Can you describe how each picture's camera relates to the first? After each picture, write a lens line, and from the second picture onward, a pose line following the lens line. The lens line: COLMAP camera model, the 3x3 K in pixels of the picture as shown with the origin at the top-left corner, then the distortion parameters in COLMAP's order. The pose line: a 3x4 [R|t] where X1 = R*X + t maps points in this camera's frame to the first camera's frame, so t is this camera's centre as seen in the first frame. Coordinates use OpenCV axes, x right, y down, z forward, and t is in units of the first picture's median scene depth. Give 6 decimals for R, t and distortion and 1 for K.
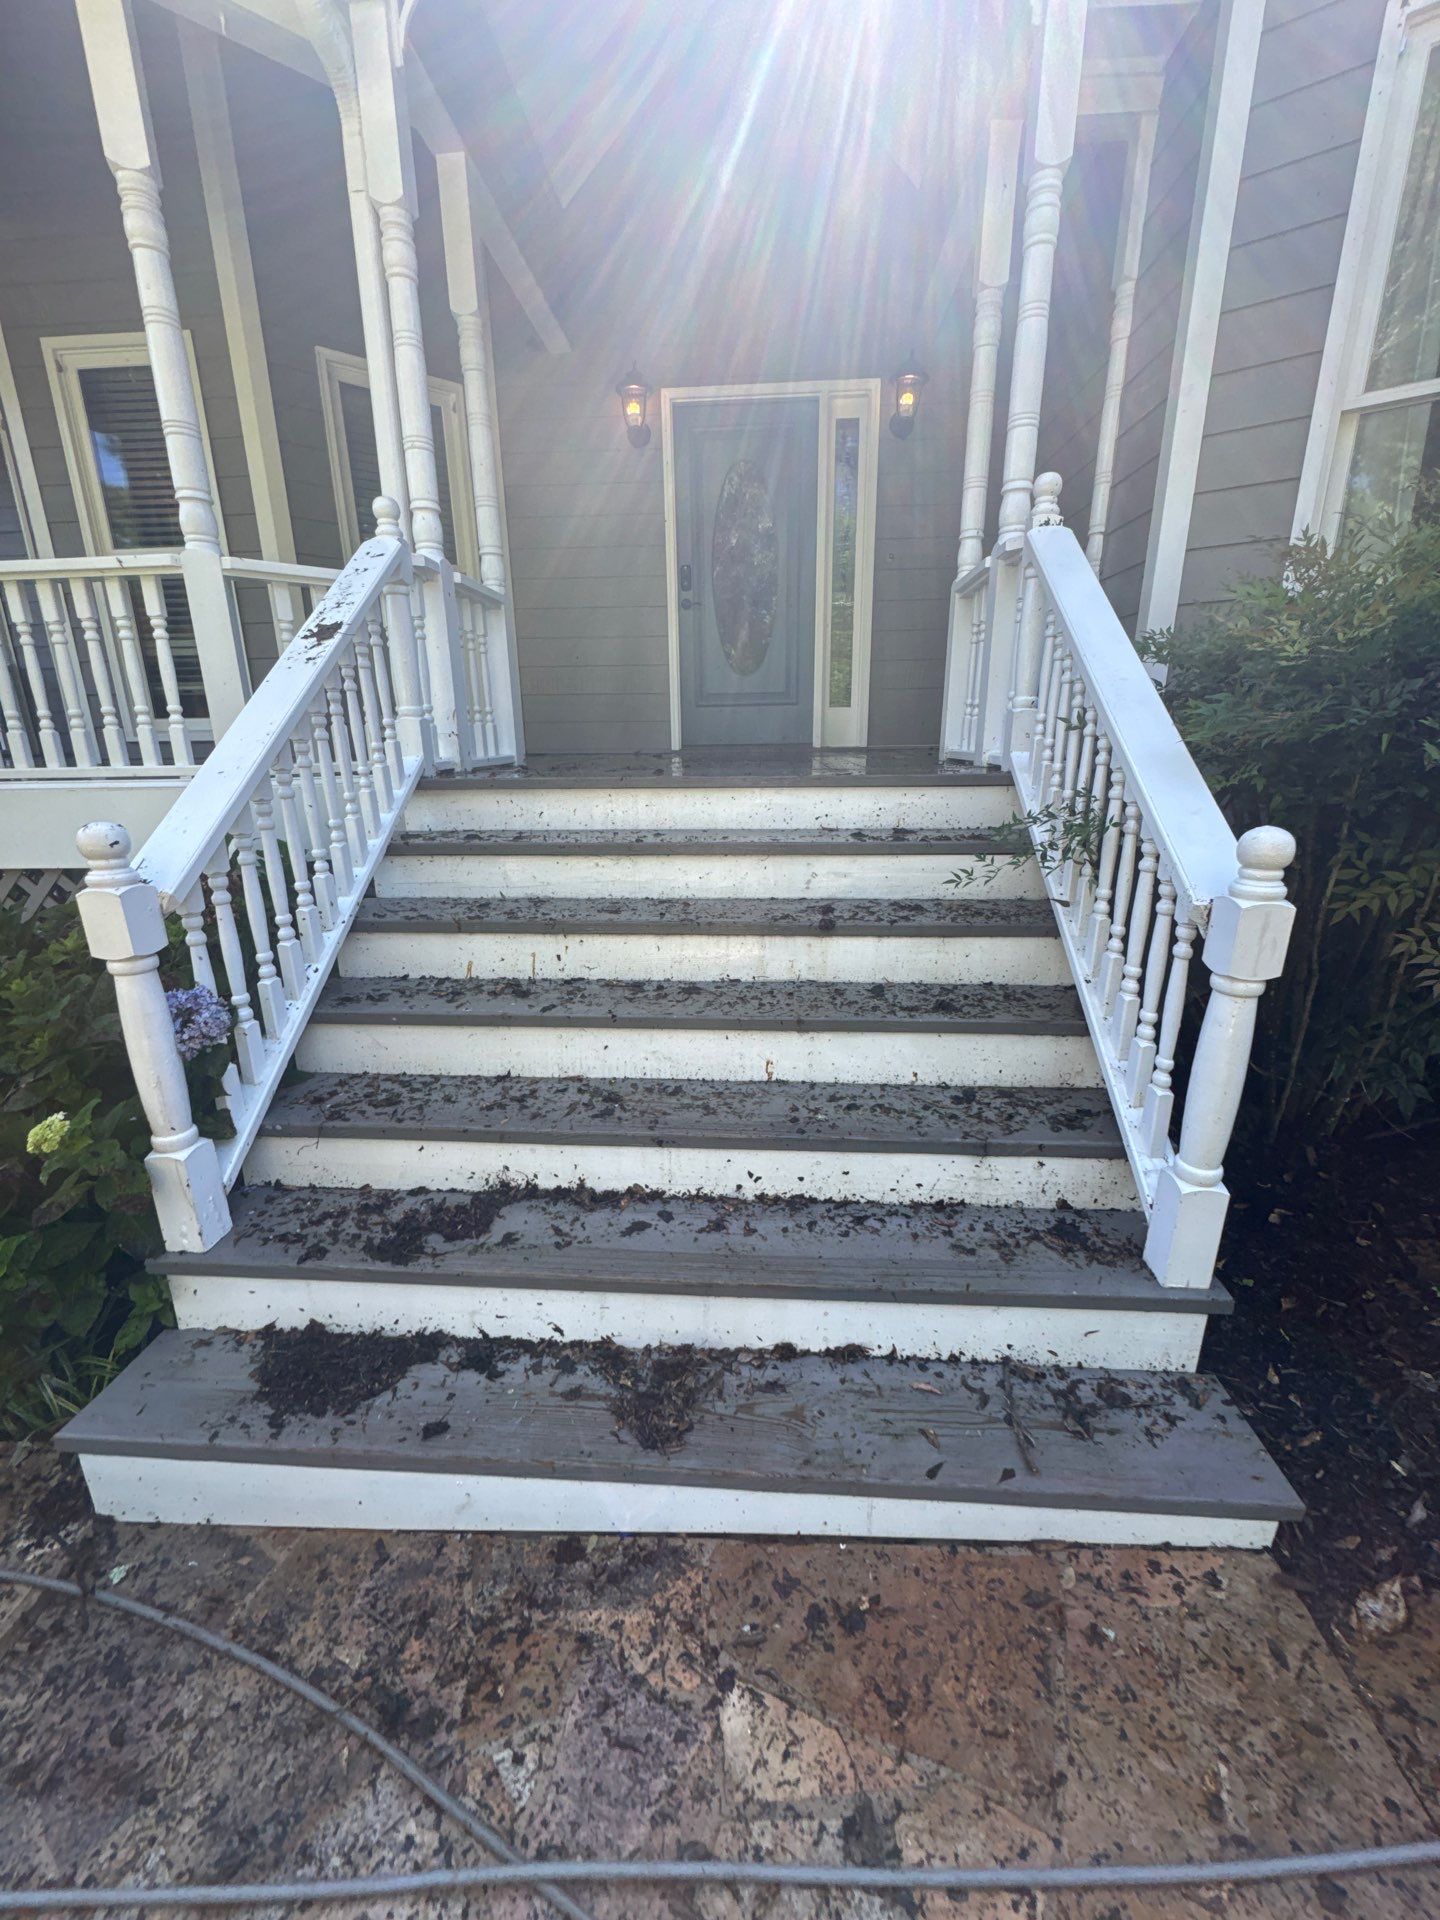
lens RADIAL K [[767.8, 0, 719.3], [0, 767.8, 955.7], [0, 0, 1]] dist [-0.000233, -0.000684]
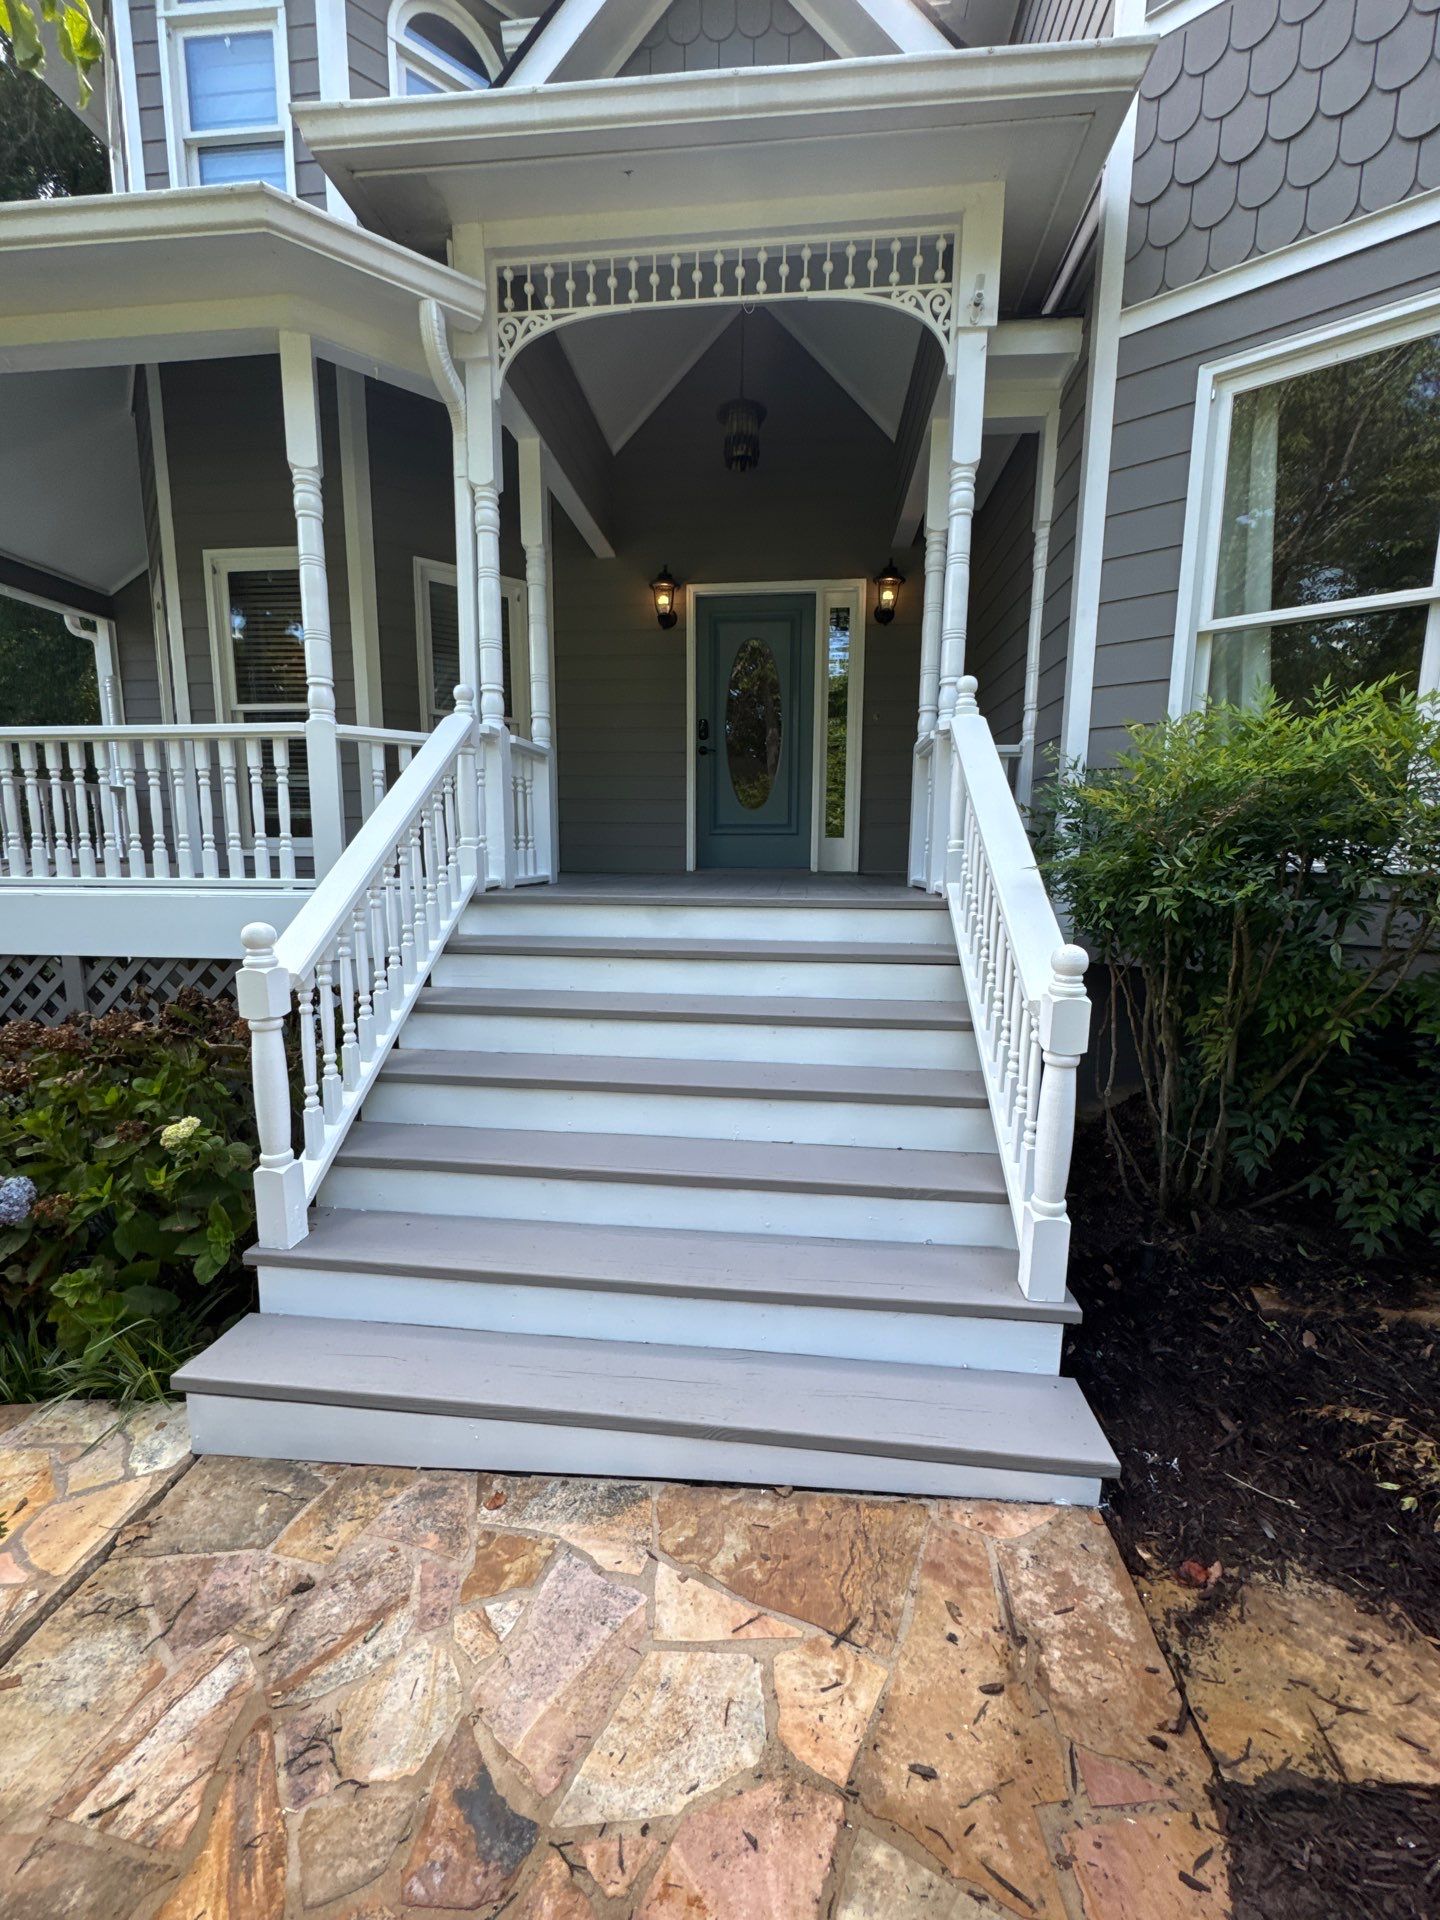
lens RADIAL K [[767.8, 0, 718.7], [0, 767.8, 961.9], [0, 0, 1]] dist [-0.000233, -0.000684]
pose [[0.999017, 0.024762, -0.036766, 0.062075], [-0.029627, 0.989947, -0.138302, 0.042100], [0.032972, 0.139256, 0.989707, -0.221625]]
